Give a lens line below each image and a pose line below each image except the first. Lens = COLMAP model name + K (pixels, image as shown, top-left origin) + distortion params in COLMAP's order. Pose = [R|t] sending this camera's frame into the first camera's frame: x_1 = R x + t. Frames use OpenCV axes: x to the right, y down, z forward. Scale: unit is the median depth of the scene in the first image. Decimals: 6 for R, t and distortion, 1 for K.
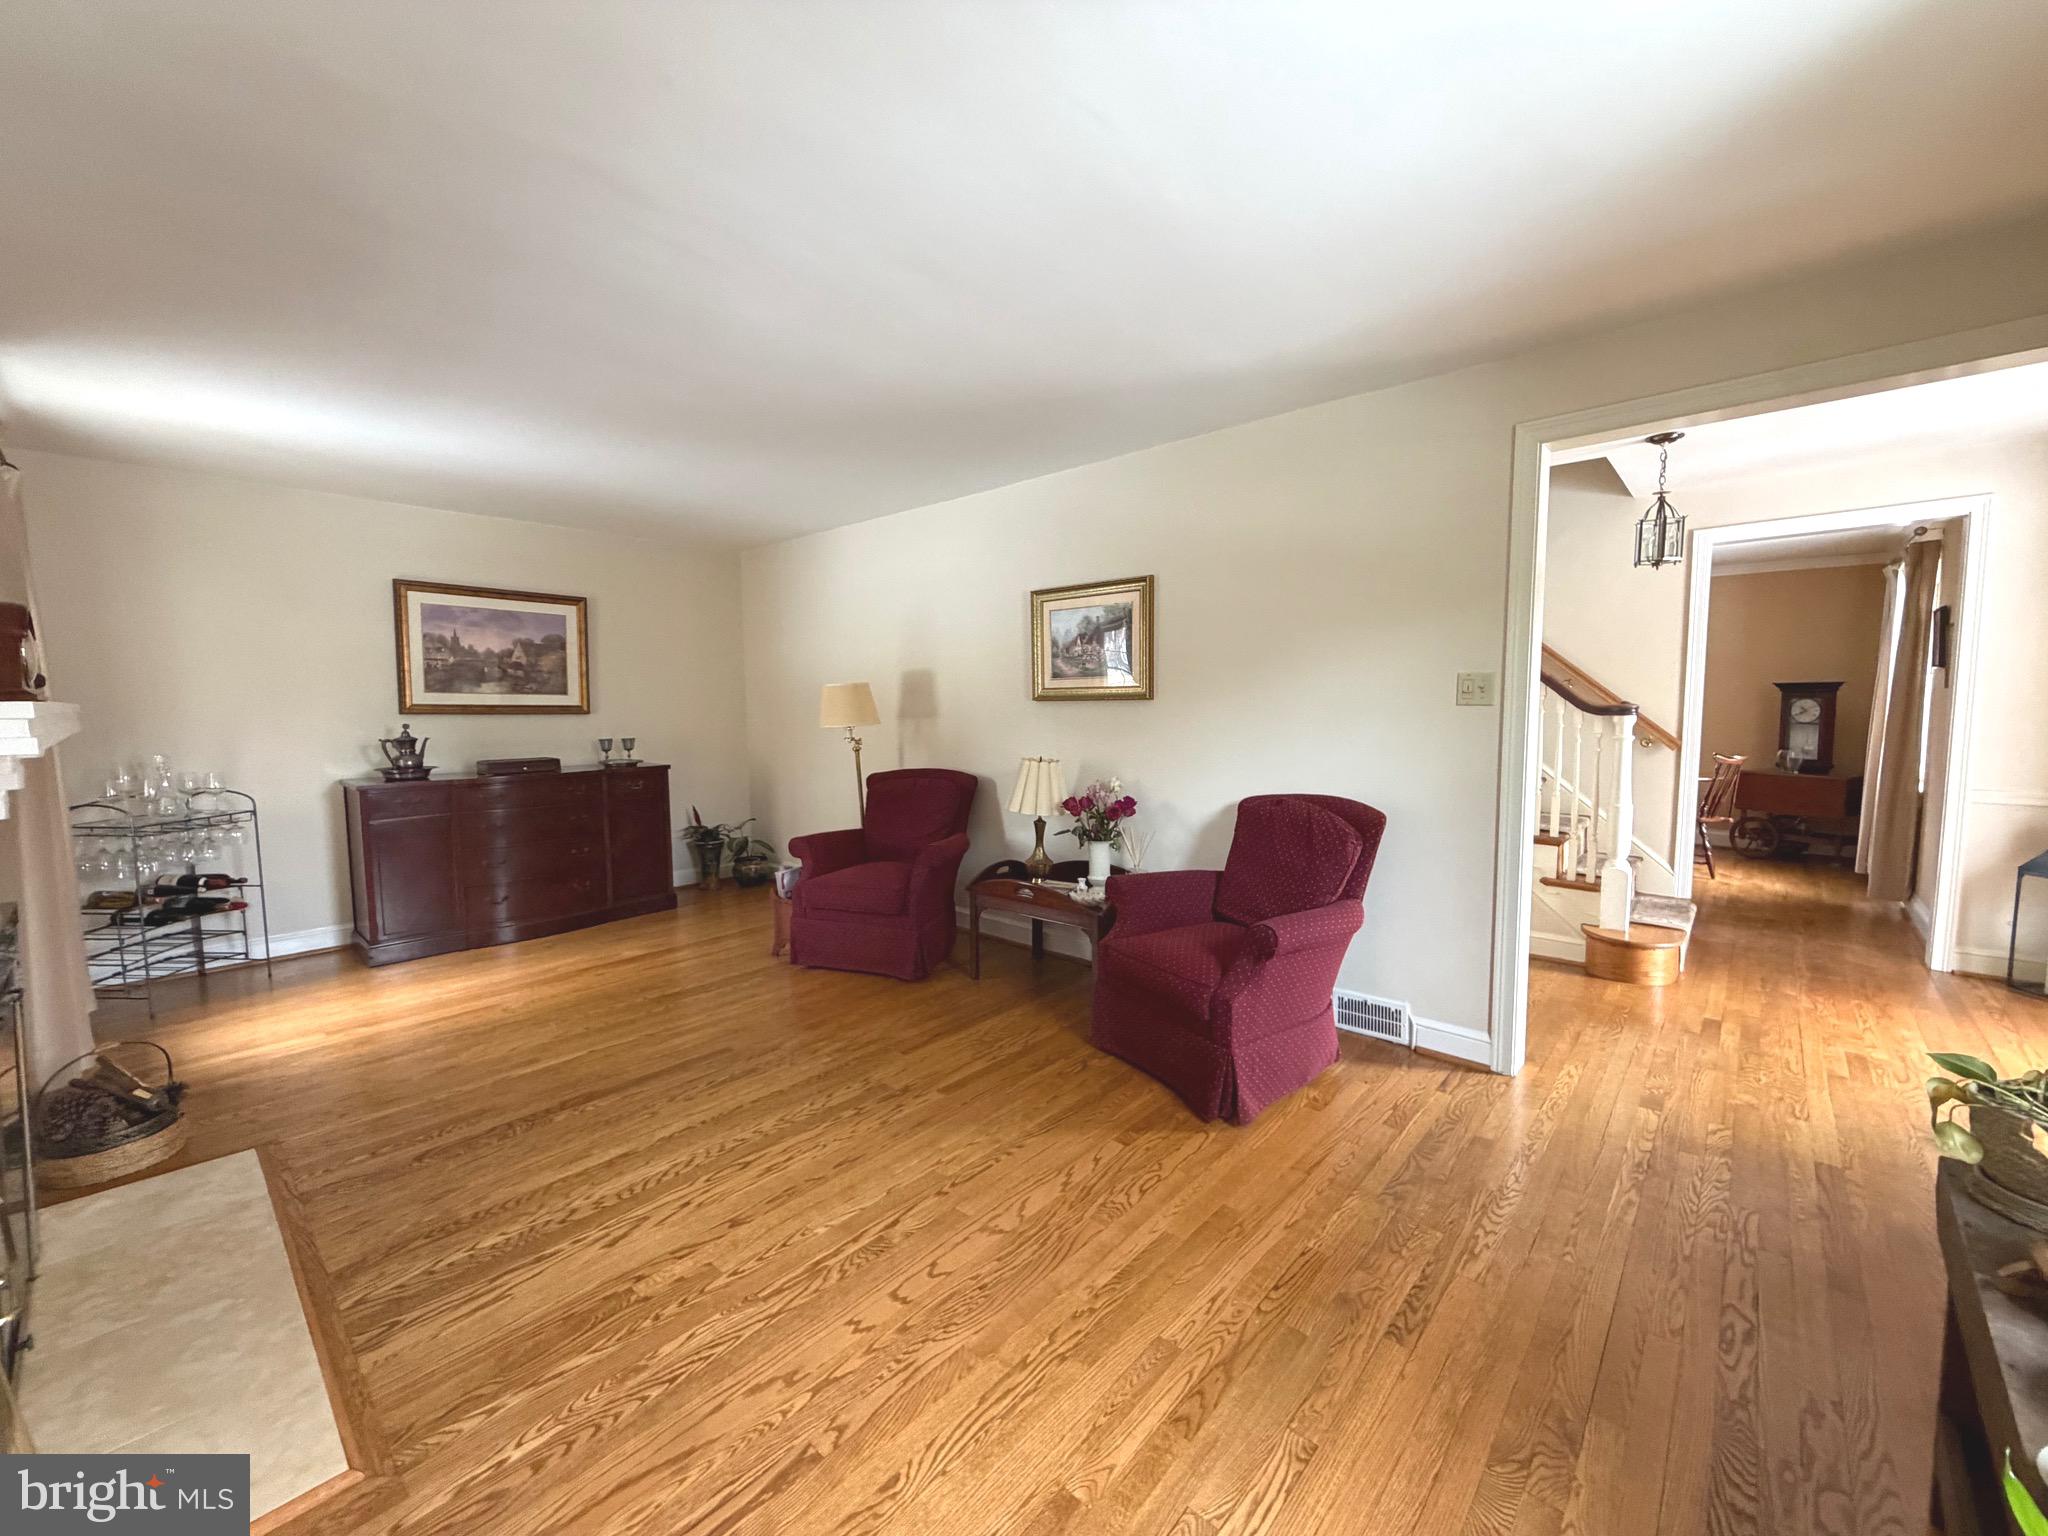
lens RADIAL K [[815.8, 0, 1022.4], [0, 815.8, 767.5], [0, 0, 1]] dist [0.001017, 0.000008]
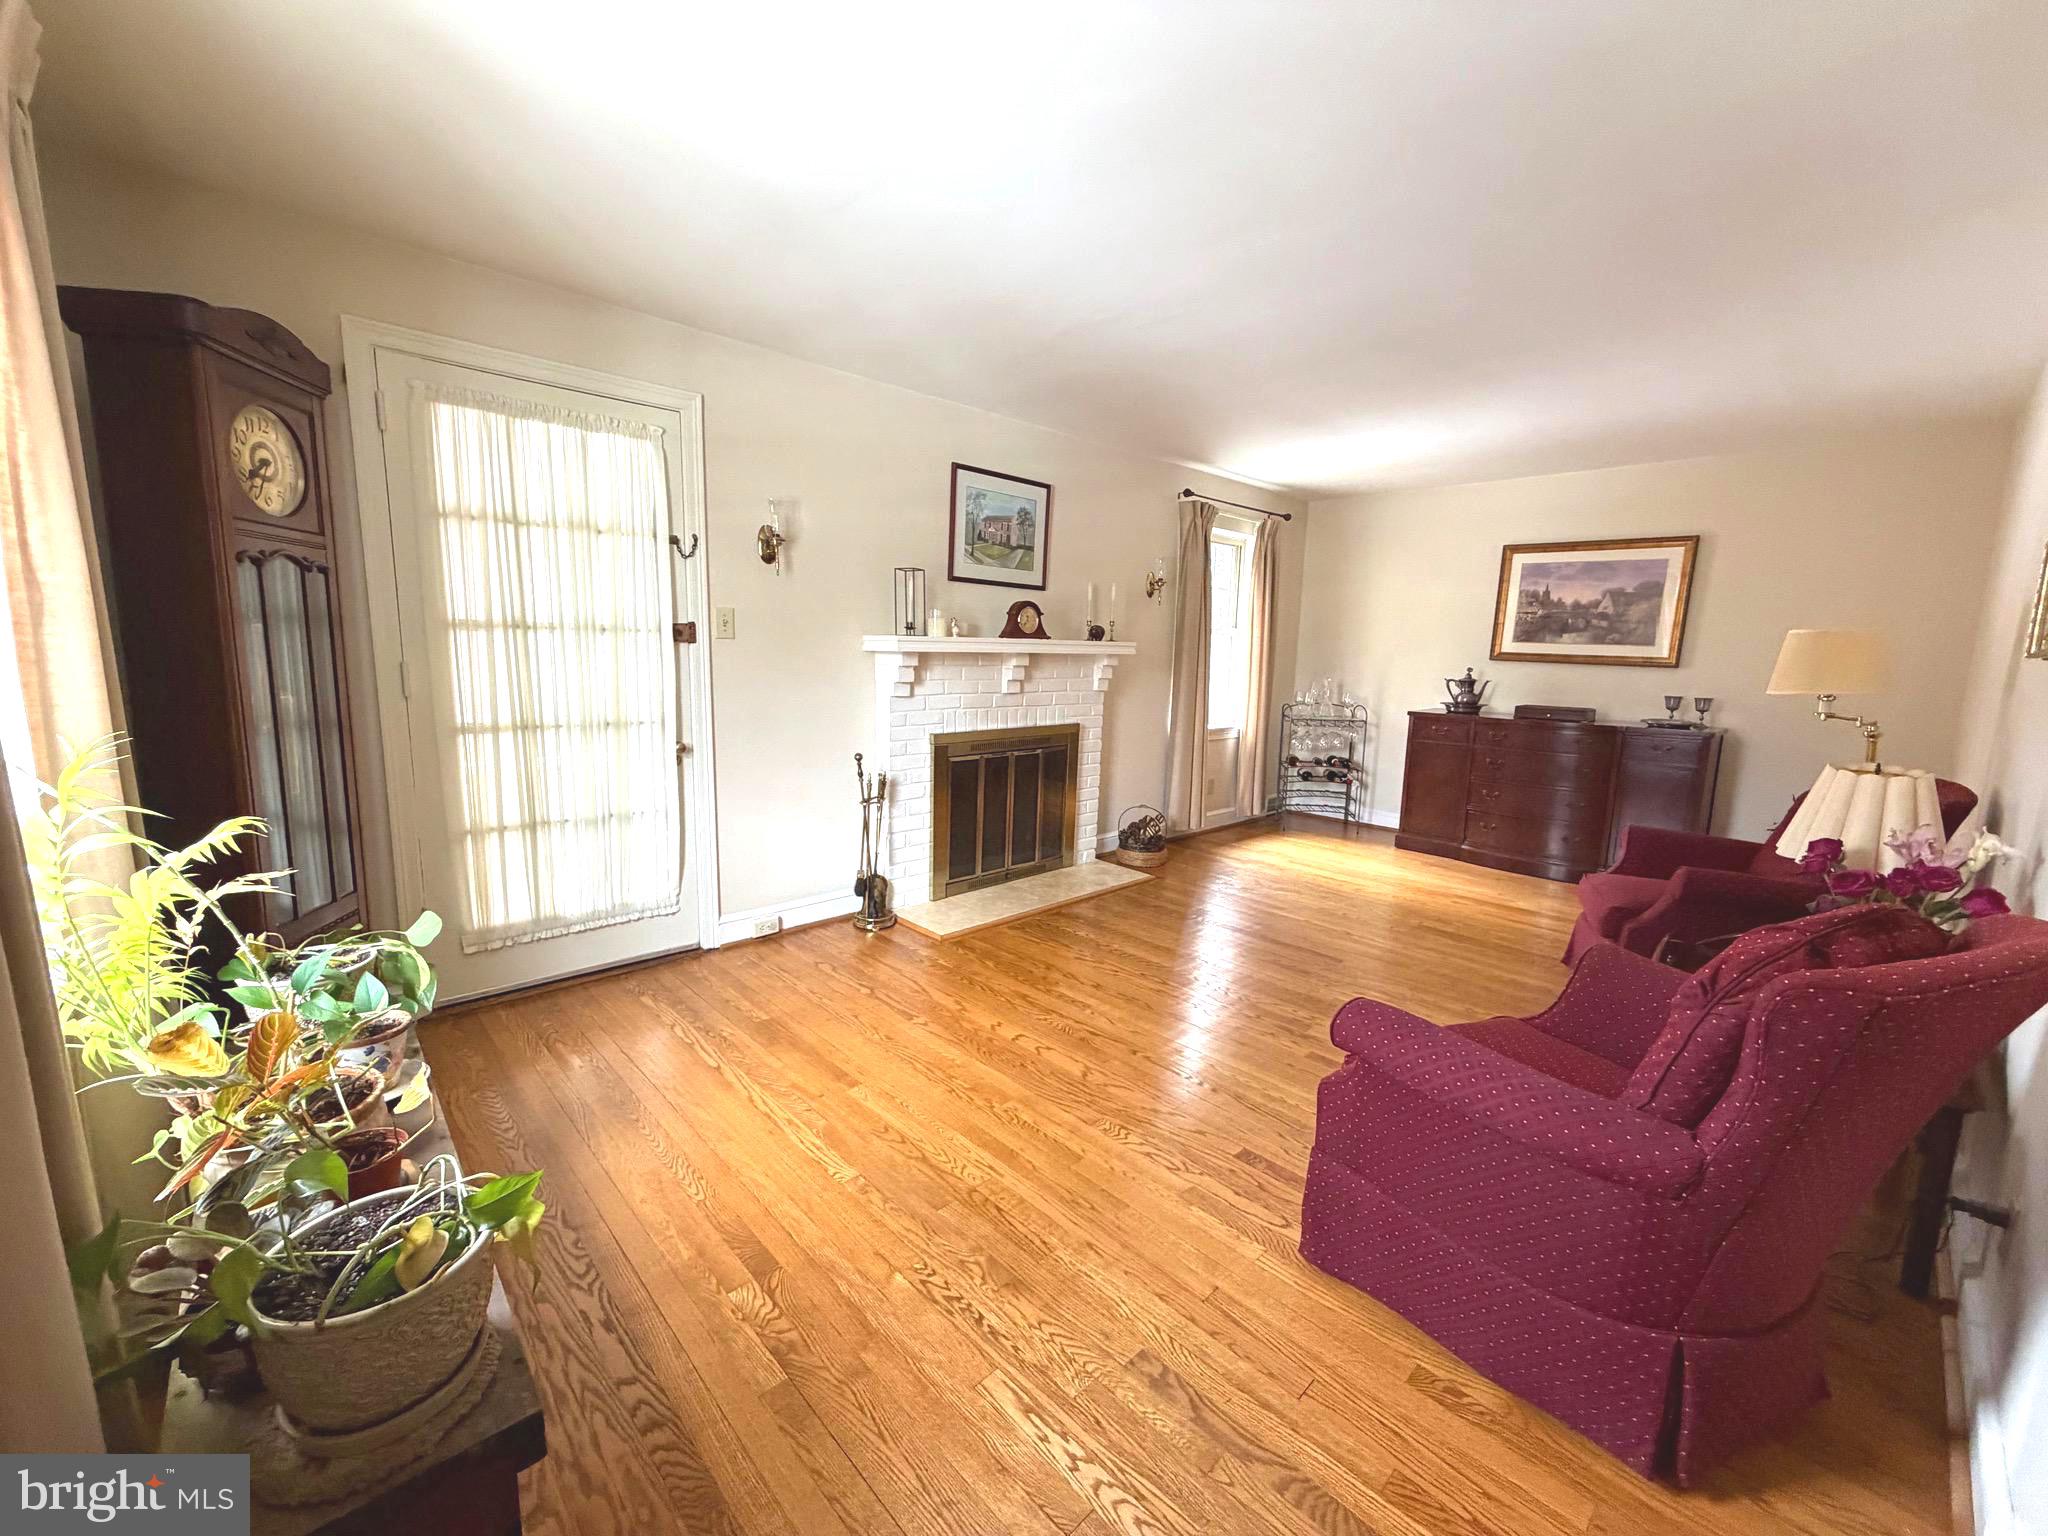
lens RADIAL K [[815.8, 0, 1022.4], [0, 815.8, 767.5], [0, 0, 1]] dist [0.001017, 0.000008]
pose [[-0.073525, 0.153696, -0.985379, 0.523338], [-0.103430, 0.981550, 0.160816, -0.034503], [0.991915, 0.113742, -0.056271, 0.431242]]
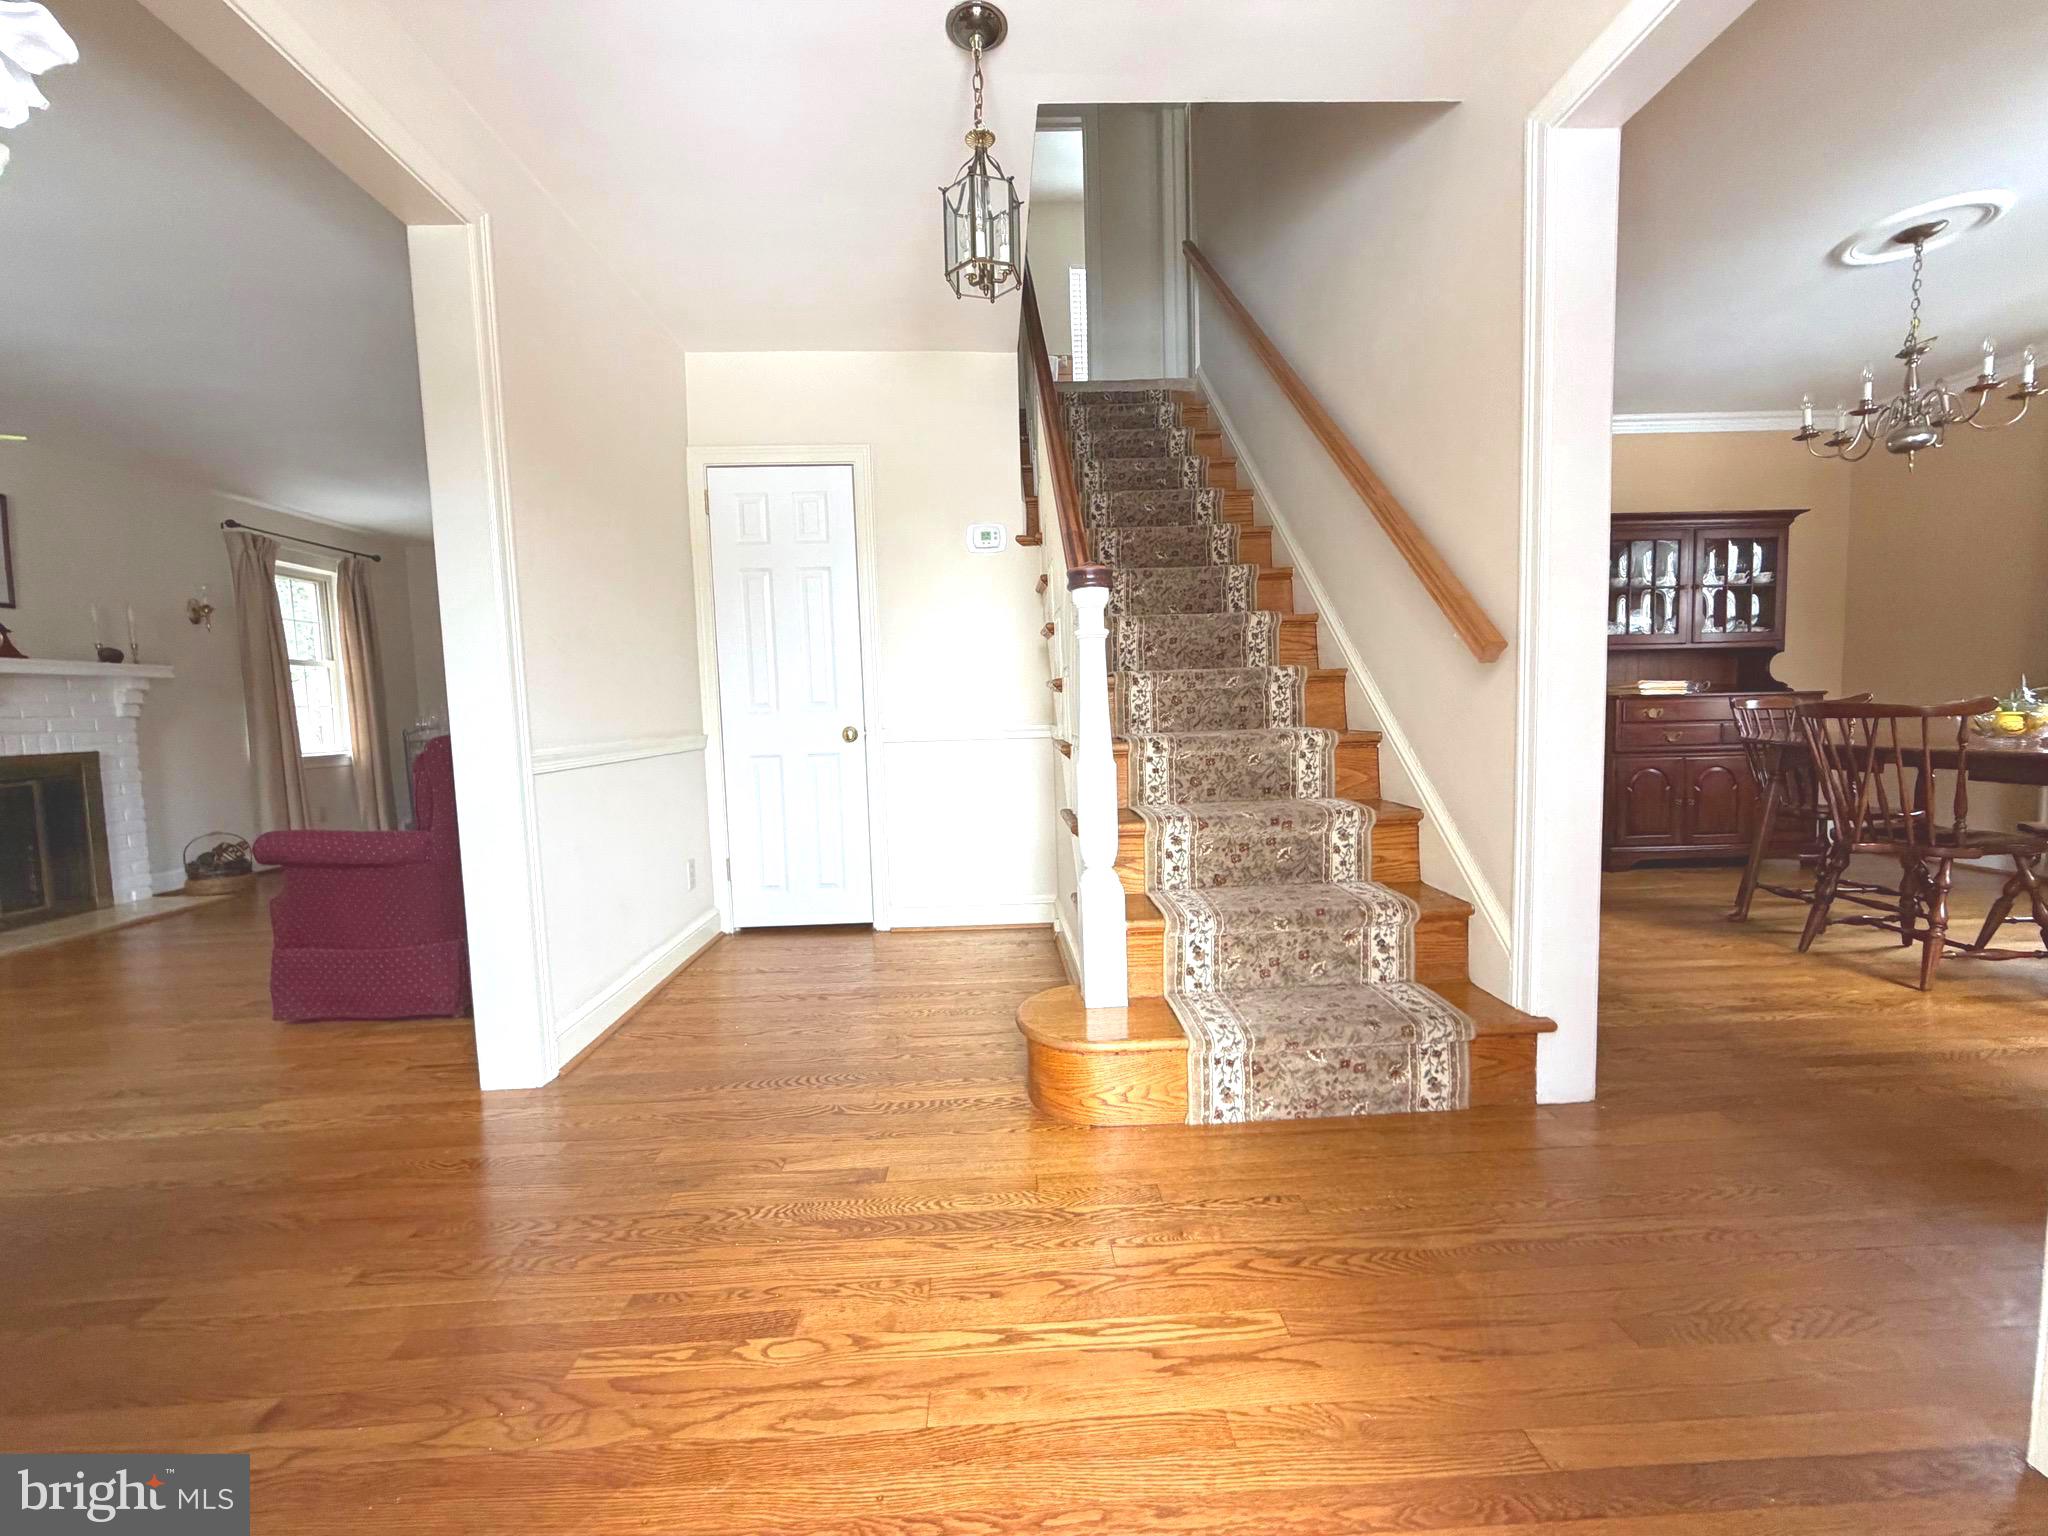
lens RADIAL K [[815.8, 0, 1022.4], [0, 815.8, 767.5], [0, 0, 1]] dist [0.001017, 0.000008]
pose [[0.702832, 0.039091, -0.710281, 0.948845], [-0.029672, 0.999231, 0.025633, 0.030858], [0.710737, 0.003060, 0.703451, 0.535590]]
